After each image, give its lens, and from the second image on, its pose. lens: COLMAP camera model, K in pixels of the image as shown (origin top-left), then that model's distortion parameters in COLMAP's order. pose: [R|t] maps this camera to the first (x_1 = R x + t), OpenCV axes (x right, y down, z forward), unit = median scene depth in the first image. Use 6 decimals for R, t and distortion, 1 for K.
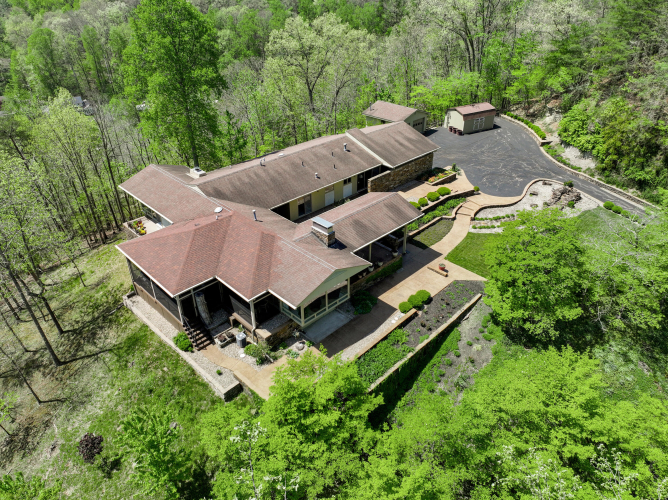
lens RADIAL K [[465.8, 0, 334.0], [0, 465.8, 250.0], [0, 0, 1]] dist [0.007655, 0.000848]
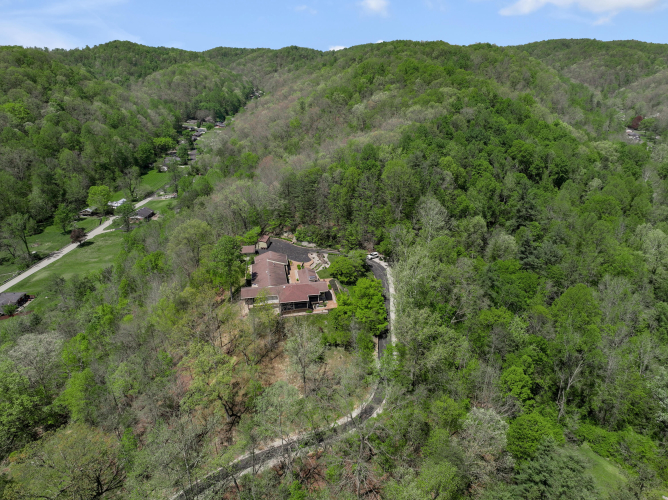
lens RADIAL K [[465.8, 0, 334.0], [0, 465.8, 250.0], [0, 0, 1]] dist [0.007655, 0.000848]
pose [[0.568529, -0.312833, 0.760861, -3.025418], [0.437812, 0.898080, 0.042110, -0.366071], [-0.696487, 0.309174, 0.647547, -1.954314]]
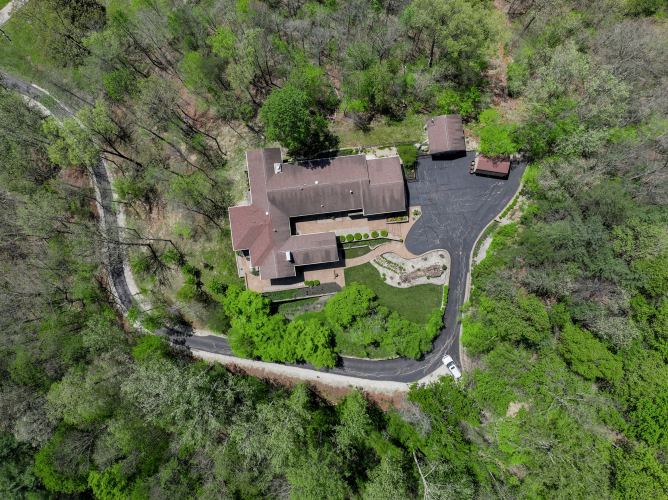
lens RADIAL K [[465.8, 0, 334.0], [0, 465.8, 250.0], [0, 0, 1]] dist [0.007655, 0.000848]
pose [[0.792011, 0.610500, 0.002807, 0.152172], [-0.332758, 0.427828, 0.840378, -2.376157], [0.511850, -0.666523, 0.541994, -0.303152]]
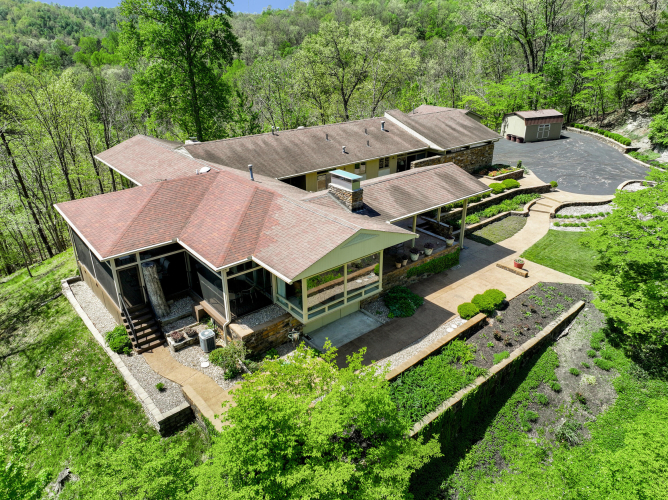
lens RADIAL K [[465.8, 0, 334.0], [0, 465.8, 250.0], [0, 0, 1]] dist [0.007655, 0.000848]
pose [[0.996345, 0.037737, -0.076630, 0.014666], [-0.047387, 0.990603, -0.128299, 0.131725], [0.071068, 0.131461, 0.988771, 0.338783]]
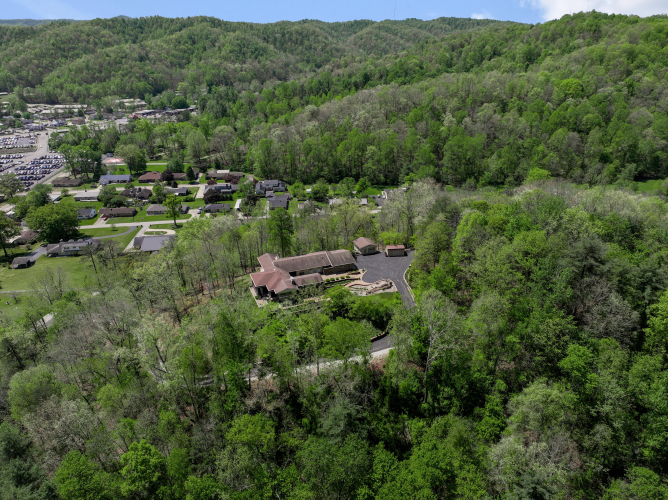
lens RADIAL K [[465.8, 0, 334.0], [0, 465.8, 250.0], [0, 0, 1]] dist [0.007655, 0.000848]
pose [[0.916366, 0.174856, -0.360137, 1.778712], [-0.211093, 0.975398, -0.063542, -0.117310], [0.340166, 0.134250, 0.930733, -2.810342]]
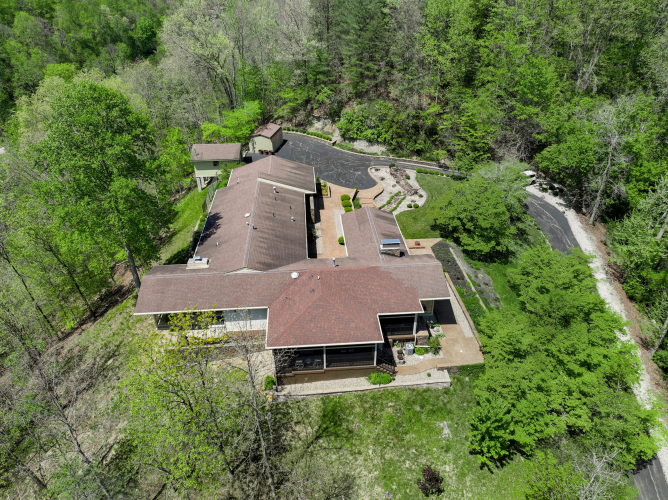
lens RADIAL K [[465.8, 0, 334.0], [0, 465.8, 250.0], [0, 0, 1]] dist [0.007655, 0.000848]
pose [[0.646465, -0.399355, 0.650076, -0.938363], [0.404780, 0.901784, 0.151453, -0.287162], [-0.646712, 0.165229, 0.744623, 0.149618]]
